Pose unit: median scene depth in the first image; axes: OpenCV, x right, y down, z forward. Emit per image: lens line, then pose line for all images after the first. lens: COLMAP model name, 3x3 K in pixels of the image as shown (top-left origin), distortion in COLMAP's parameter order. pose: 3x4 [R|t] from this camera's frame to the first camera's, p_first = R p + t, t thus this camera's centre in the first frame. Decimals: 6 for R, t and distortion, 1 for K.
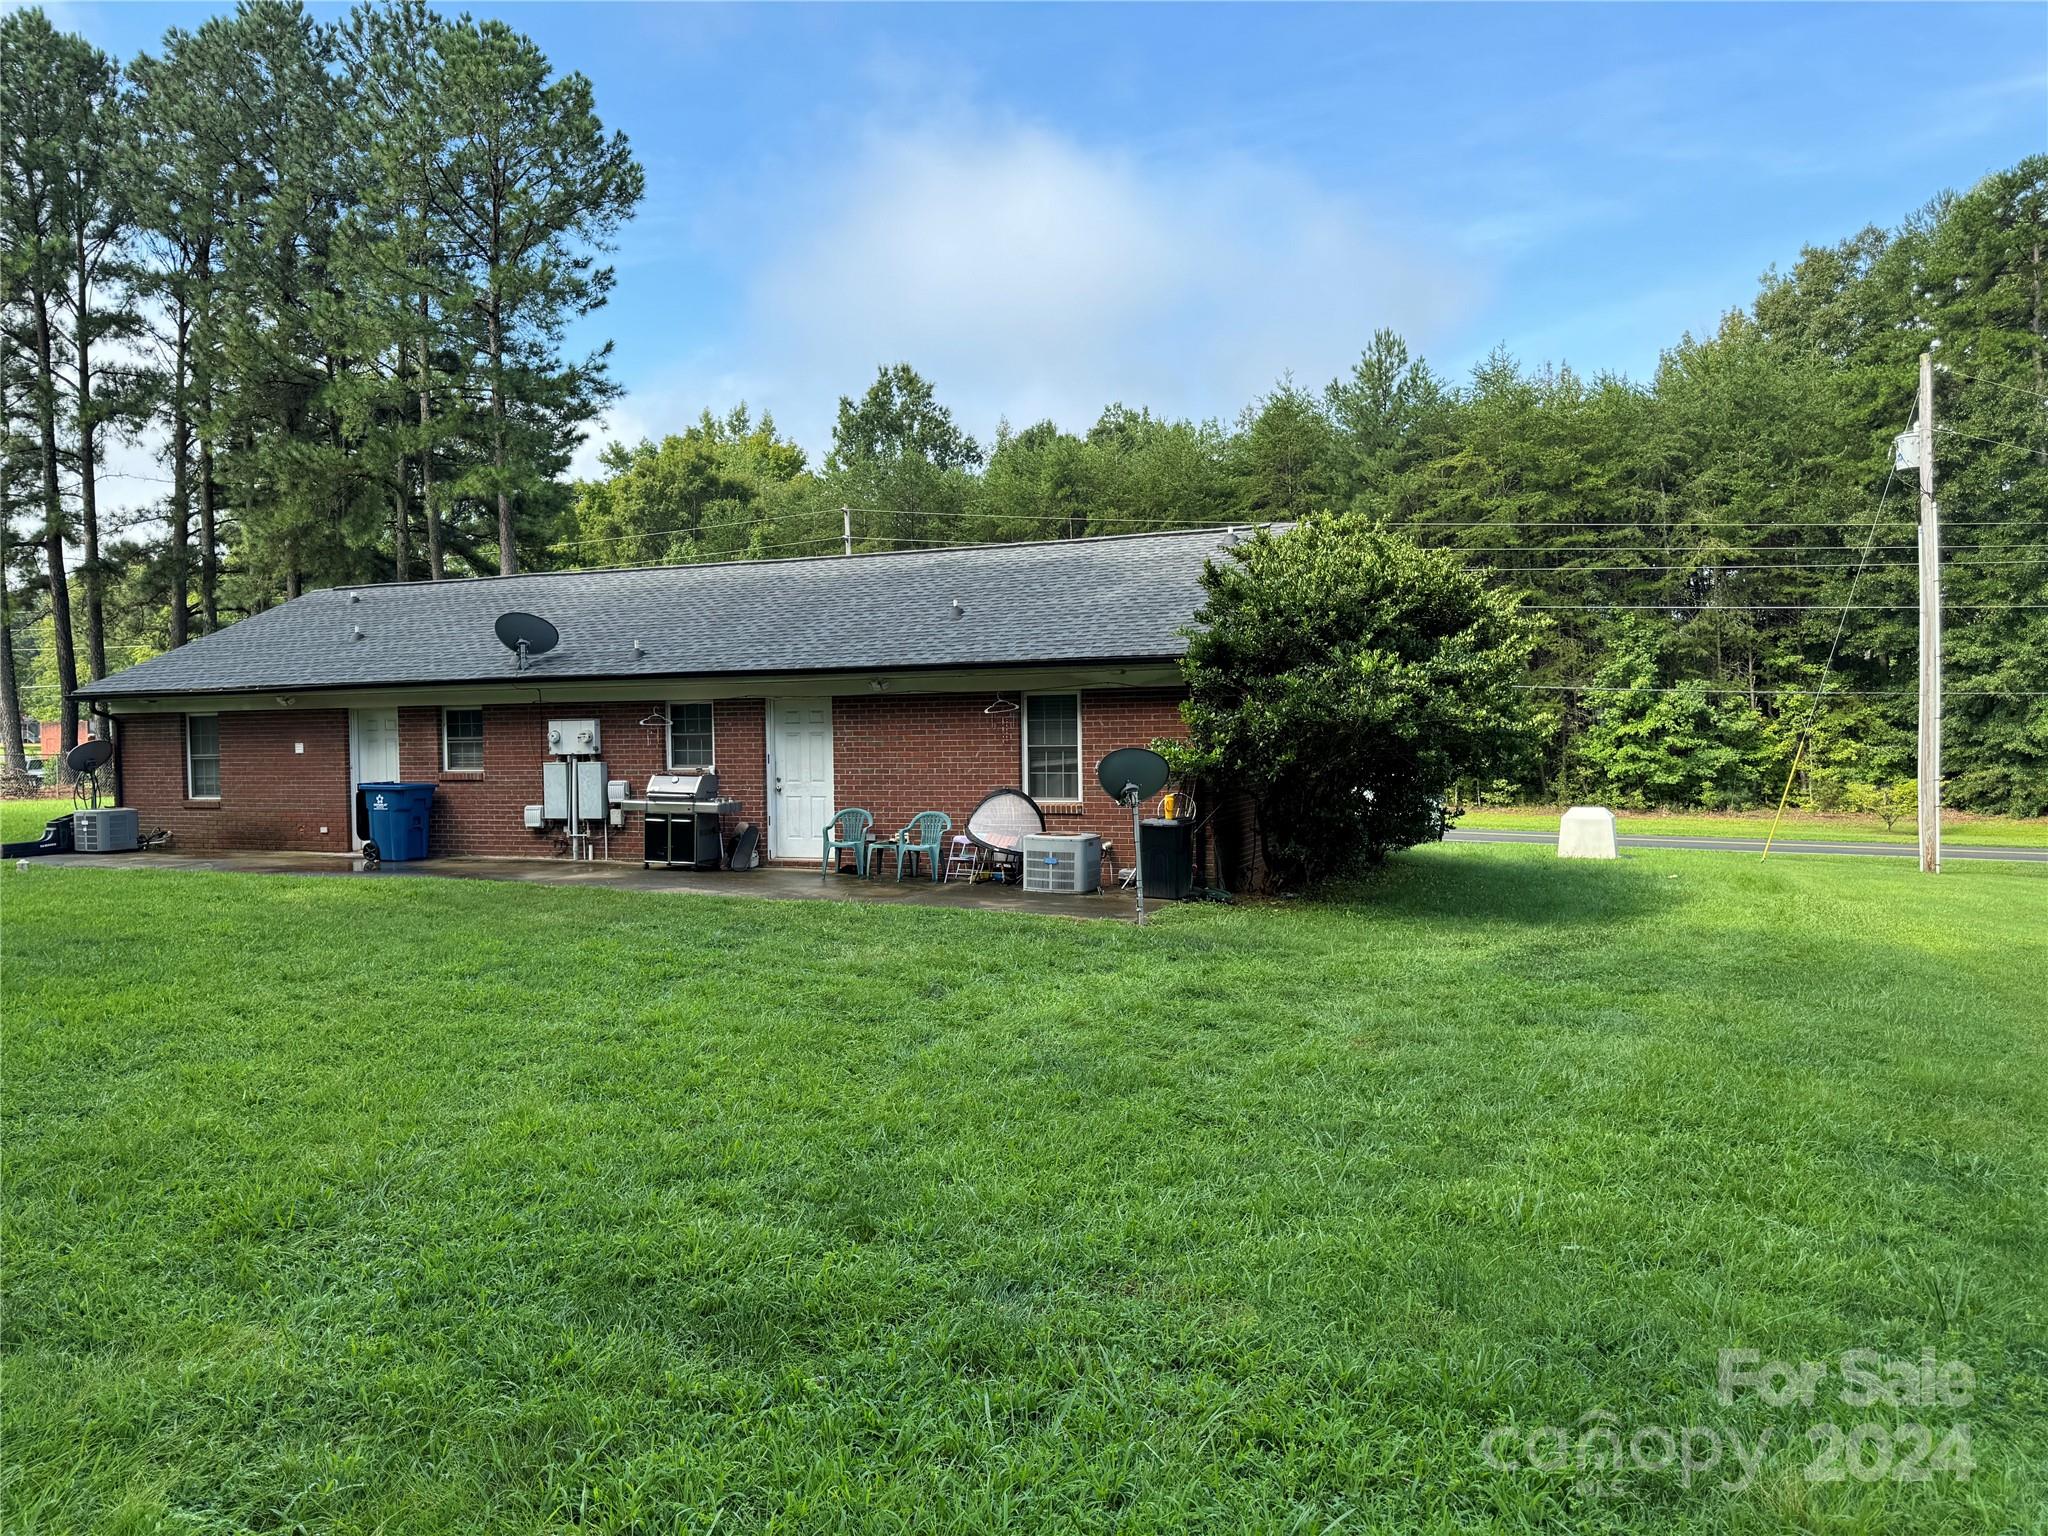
lens RADIAL K [[1467.4, 0, 1023.5], [0, 1467.4, 768.5], [0, 0, 1]] dist [0.049049, -0.039589]
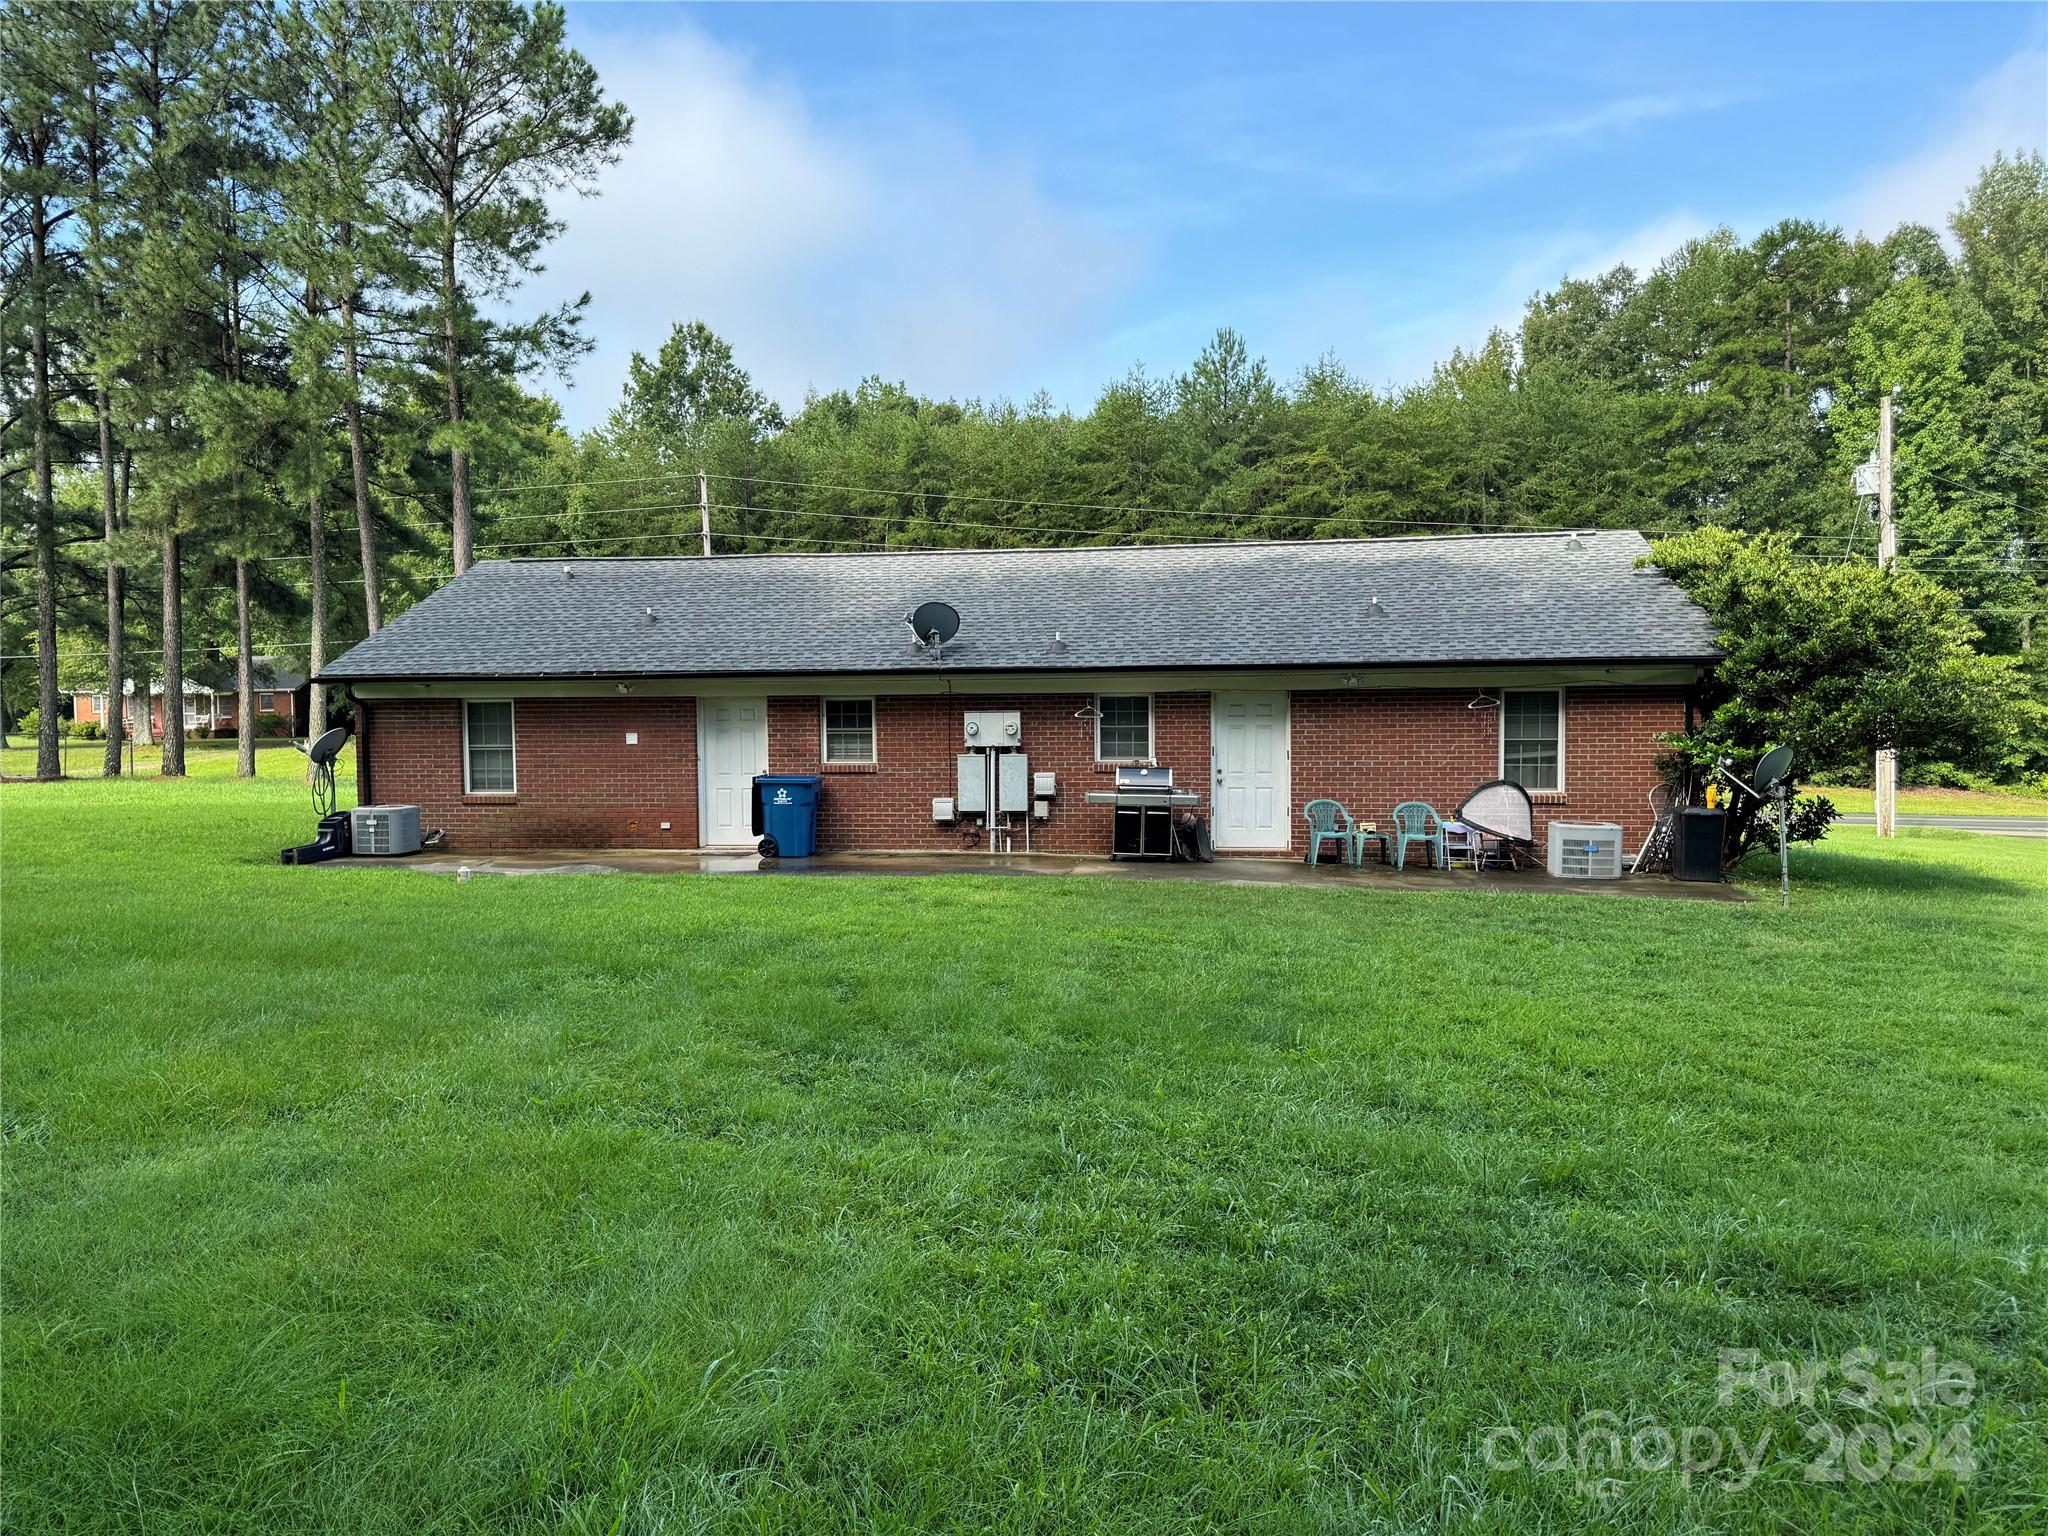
lens RADIAL K [[1467.4, 0, 1028.6], [0, 1467.4, 780.0], [0, 0, 1]] dist [0.049049, -0.039589]
pose [[0.967466, -0.008373, 0.252864, -0.249804], [0.001614, 0.999636, 0.026927, -0.006307], [-0.252997, -0.025643, 0.967127, 0.020315]]
